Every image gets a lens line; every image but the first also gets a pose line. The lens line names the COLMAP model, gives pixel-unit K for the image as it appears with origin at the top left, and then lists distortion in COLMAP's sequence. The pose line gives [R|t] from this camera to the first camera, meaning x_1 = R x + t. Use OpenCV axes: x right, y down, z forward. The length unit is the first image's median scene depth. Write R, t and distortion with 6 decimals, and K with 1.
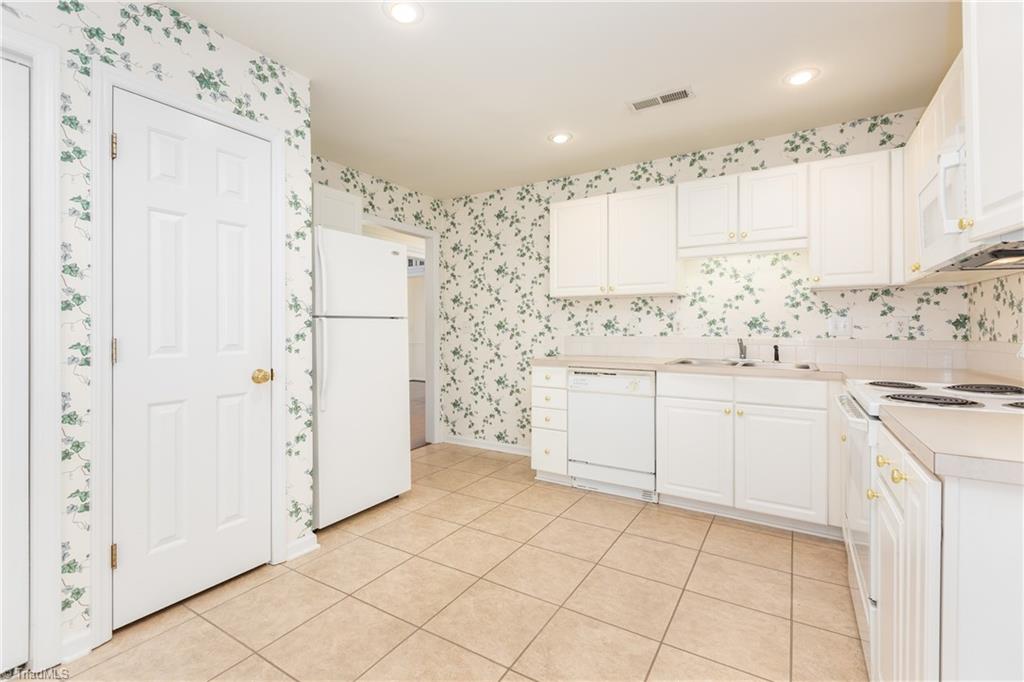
lens RADIAL K [[461.9, 0, 509.1], [0, 461.9, 328.1], [0, 0, 1]] dist [-0.000024, 0.000023]
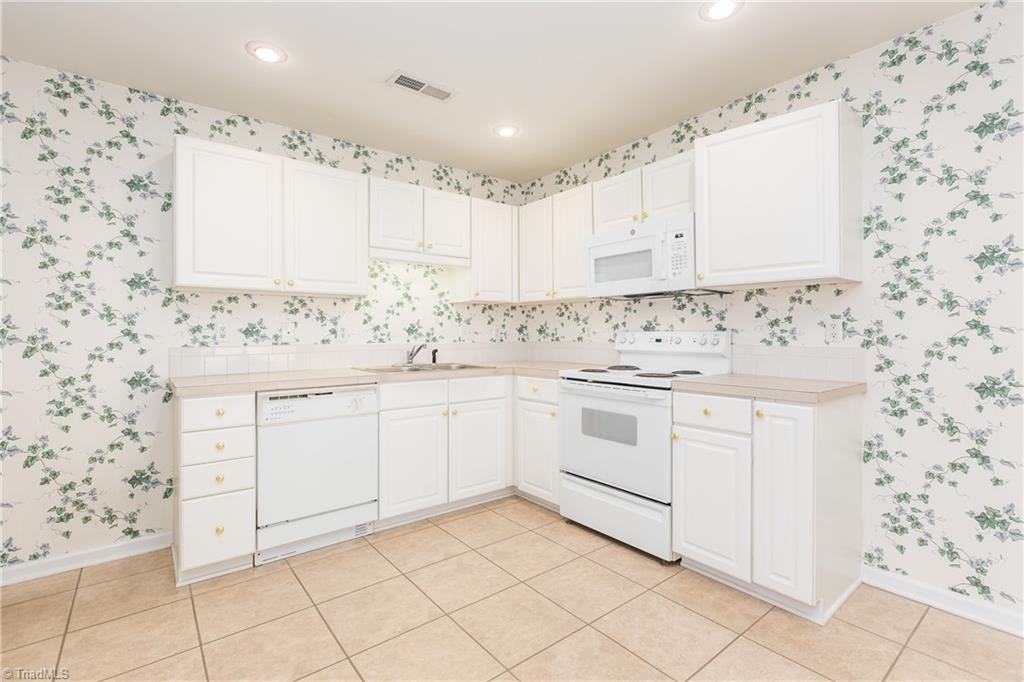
lens RADIAL K [[464.1, 0, 511.6], [0, 464.1, 334.0], [0, 0, 1]] dist [-0.001407, -0.000425]
pose [[0.336205, -0.002932, 0.941784, -0.404540], [0.004847, 0.999987, 0.001383, -0.000339], [-0.941777, 0.004100, 0.336214, 0.432438]]
